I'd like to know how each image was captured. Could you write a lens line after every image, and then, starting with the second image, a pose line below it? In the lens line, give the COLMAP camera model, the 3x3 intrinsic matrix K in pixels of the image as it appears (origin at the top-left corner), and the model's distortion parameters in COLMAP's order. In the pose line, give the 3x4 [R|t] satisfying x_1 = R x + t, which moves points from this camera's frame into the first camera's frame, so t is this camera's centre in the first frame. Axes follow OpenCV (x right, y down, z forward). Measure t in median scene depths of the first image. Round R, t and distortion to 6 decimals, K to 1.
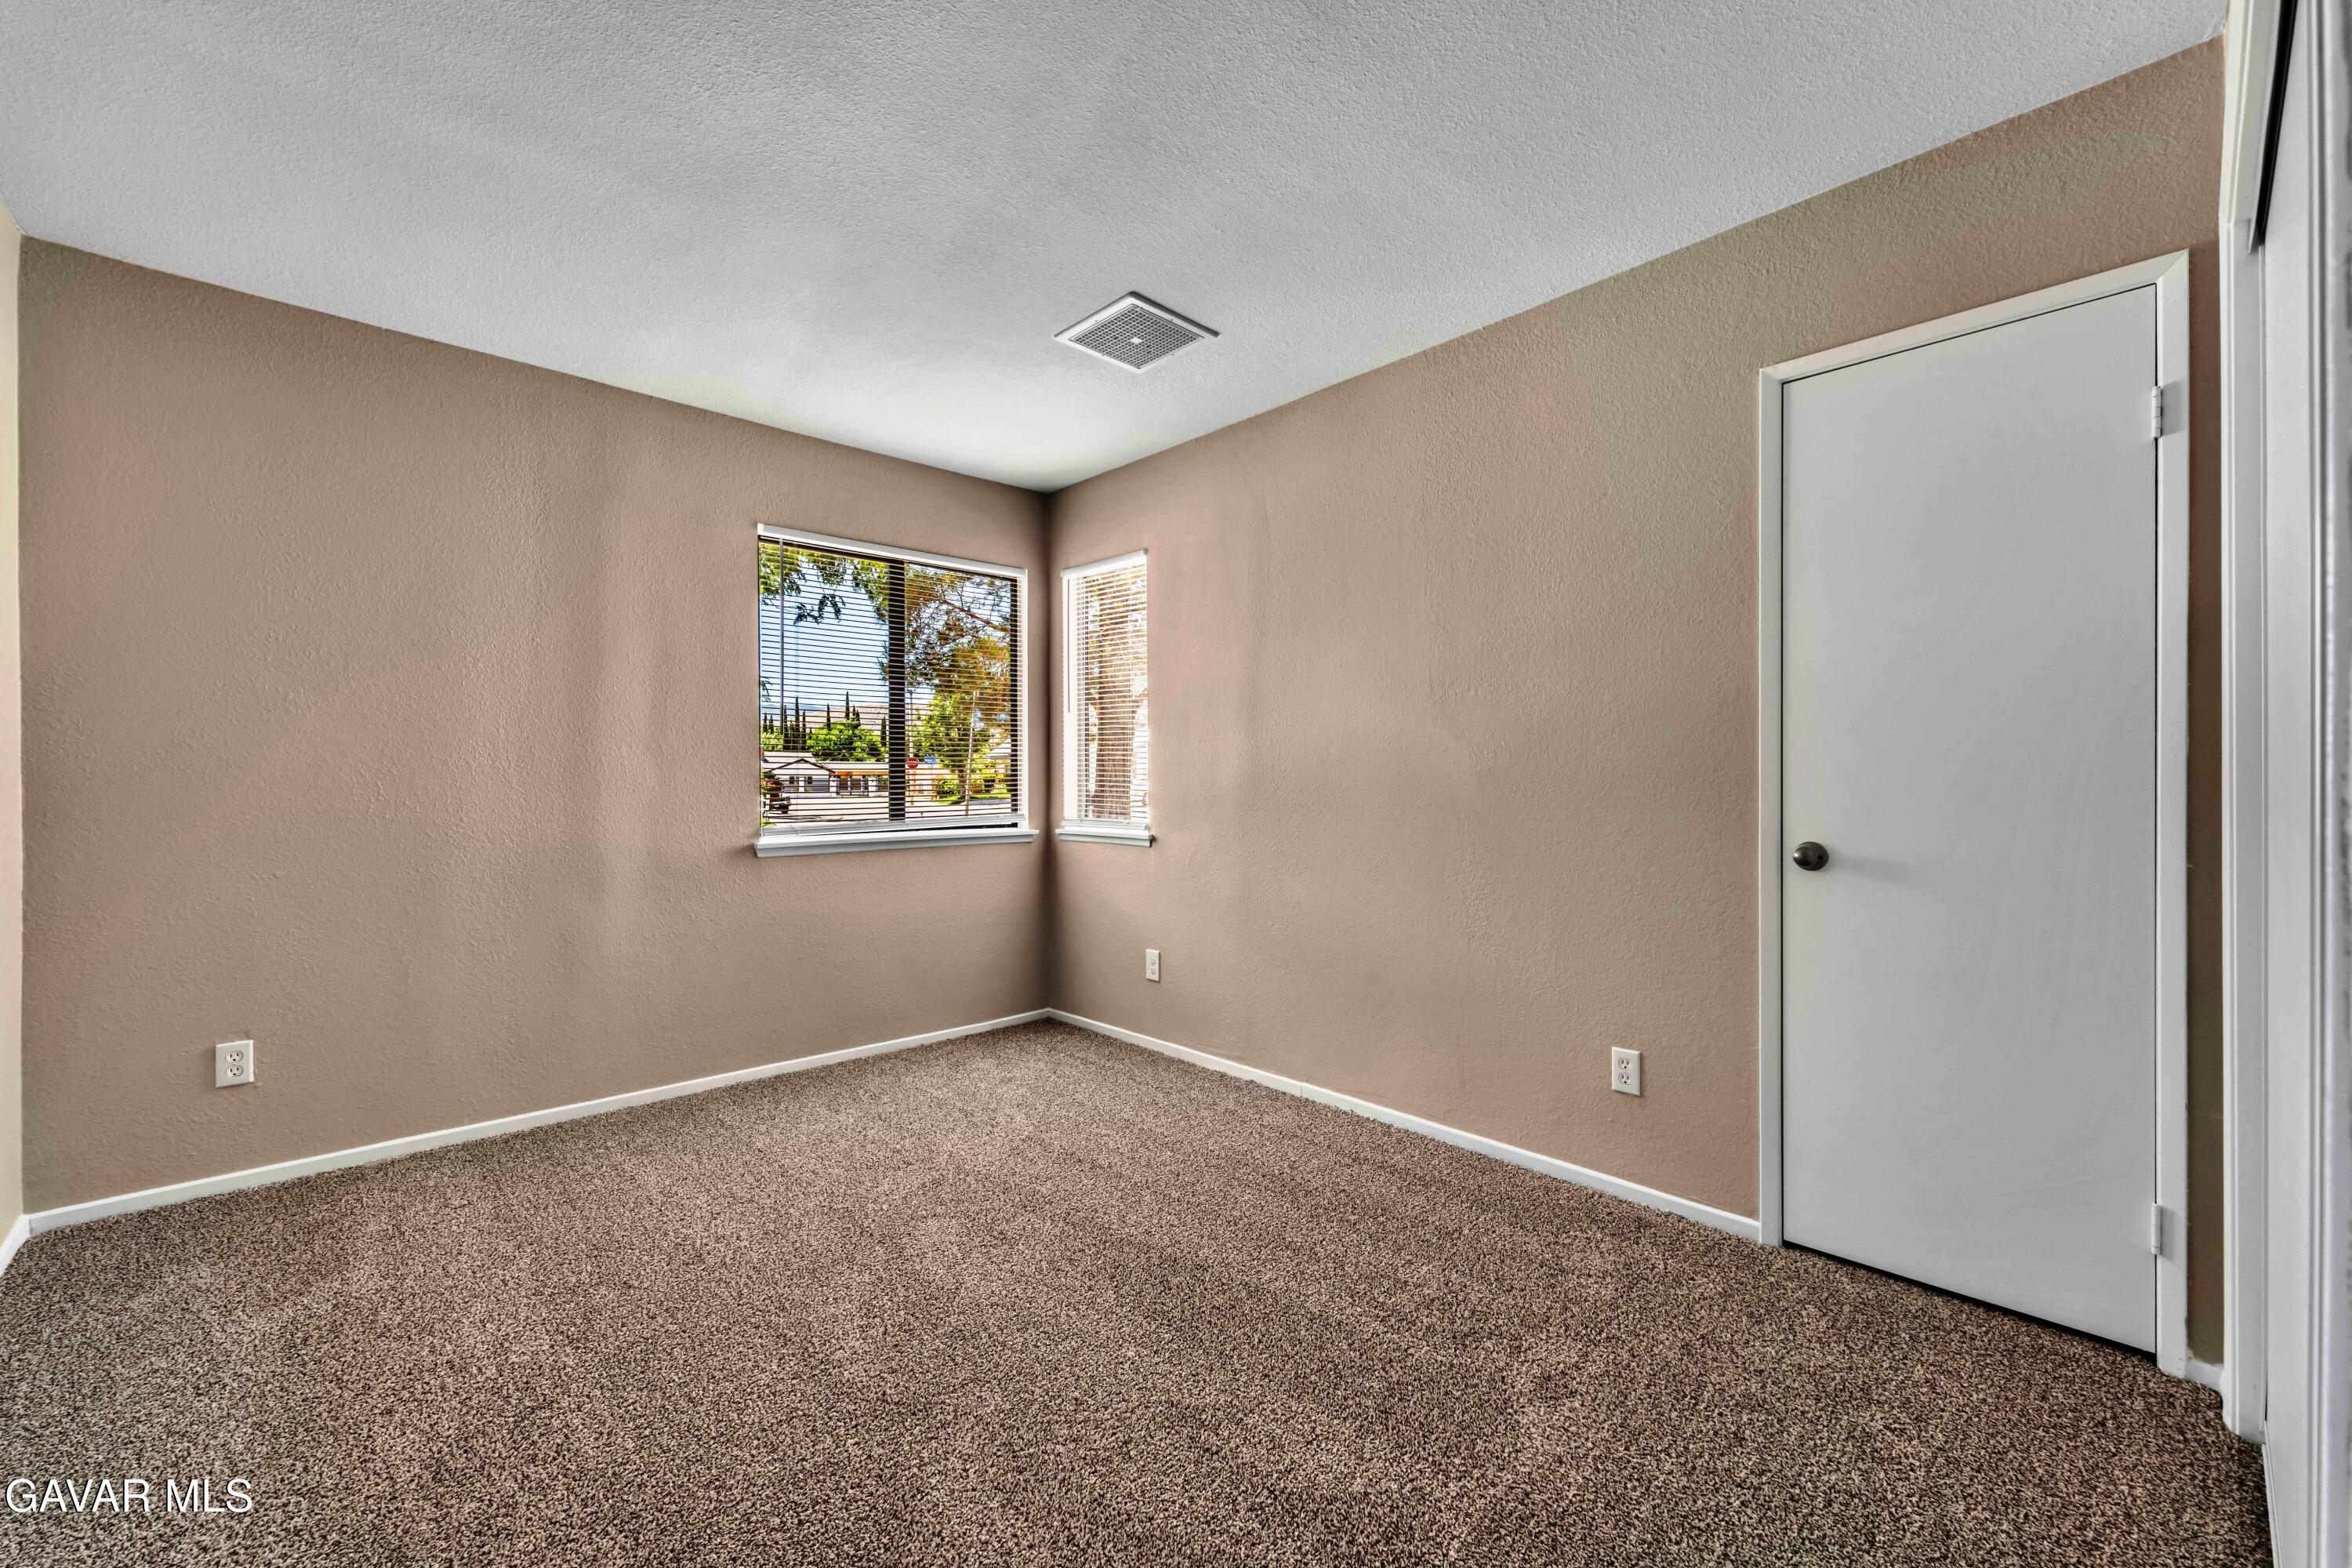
lens RADIAL K [[949.7, 0, 1166.8], [0, 949.7, 776.1], [0, 0, 1]] dist [0.002774, 0.000257]
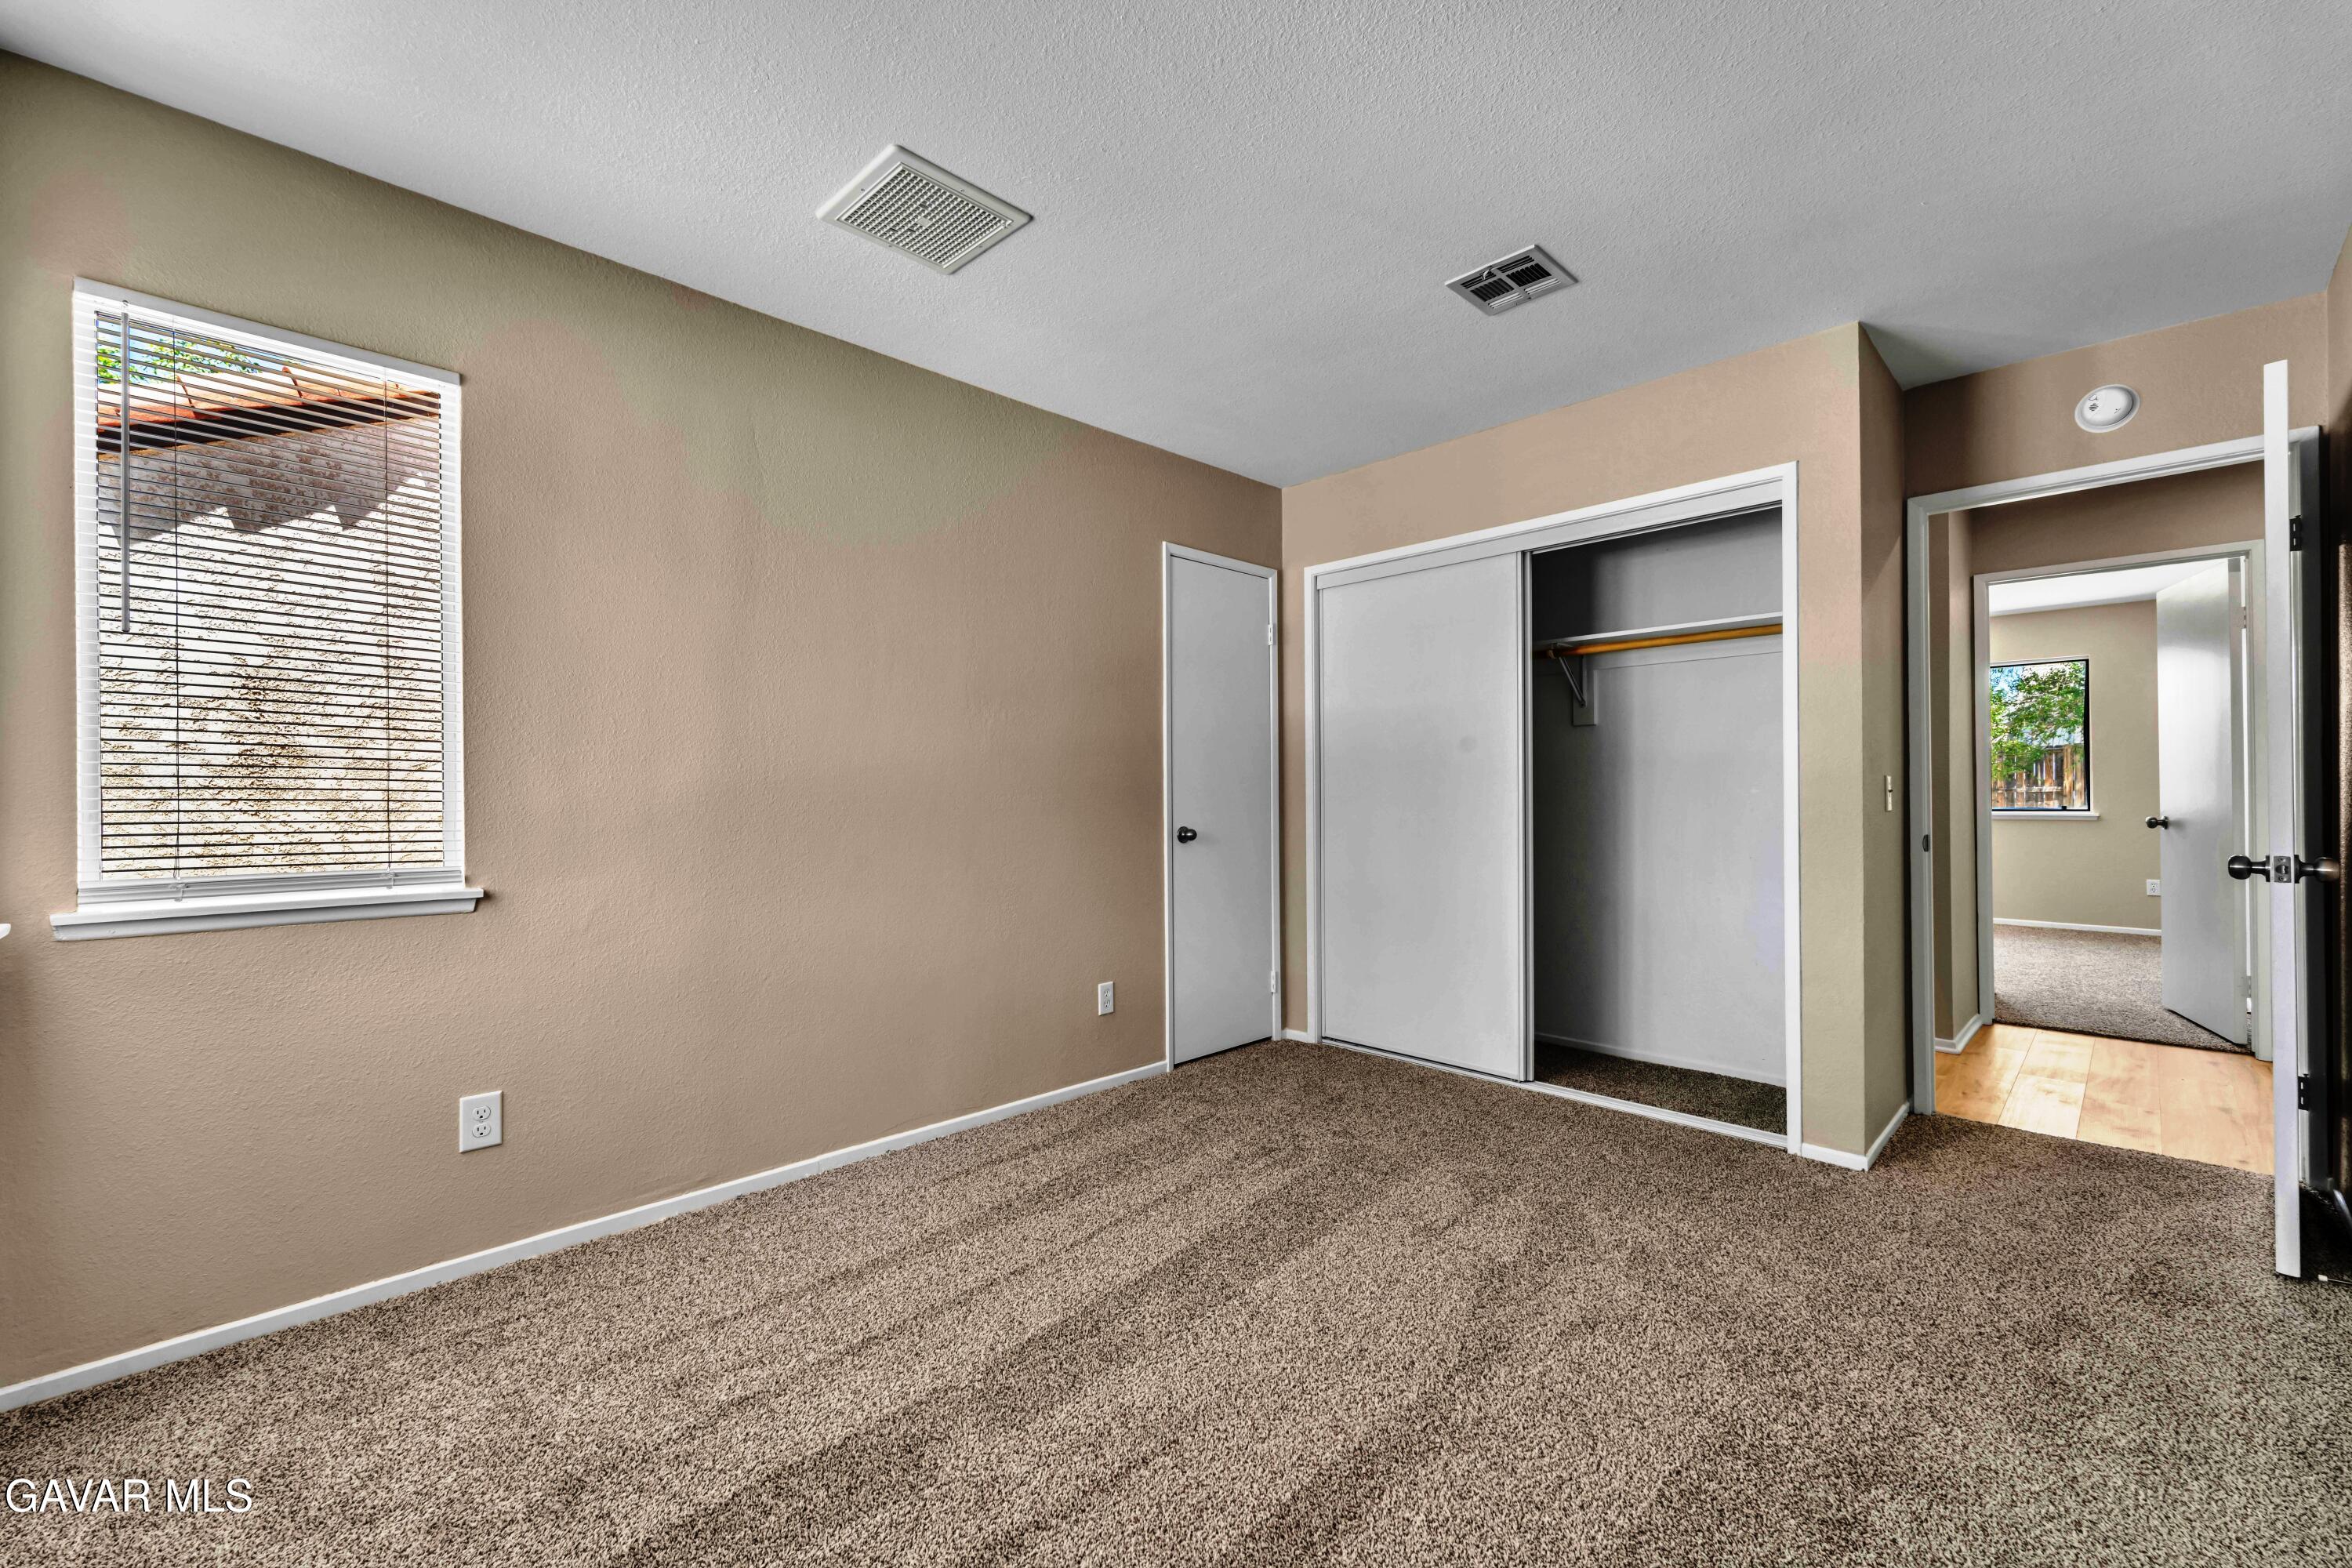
lens RADIAL K [[970.0, 0, 1185.9], [0, 970.0, 783.1], [0, 0, 1]] dist [0.000484, 0.000068]
pose [[-0.053081, 0.009206, 0.998548, -0.917107], [-0.001105, 0.999956, -0.009278, 0.005073], [-0.998590, -0.001596, -0.053068, 0.917480]]
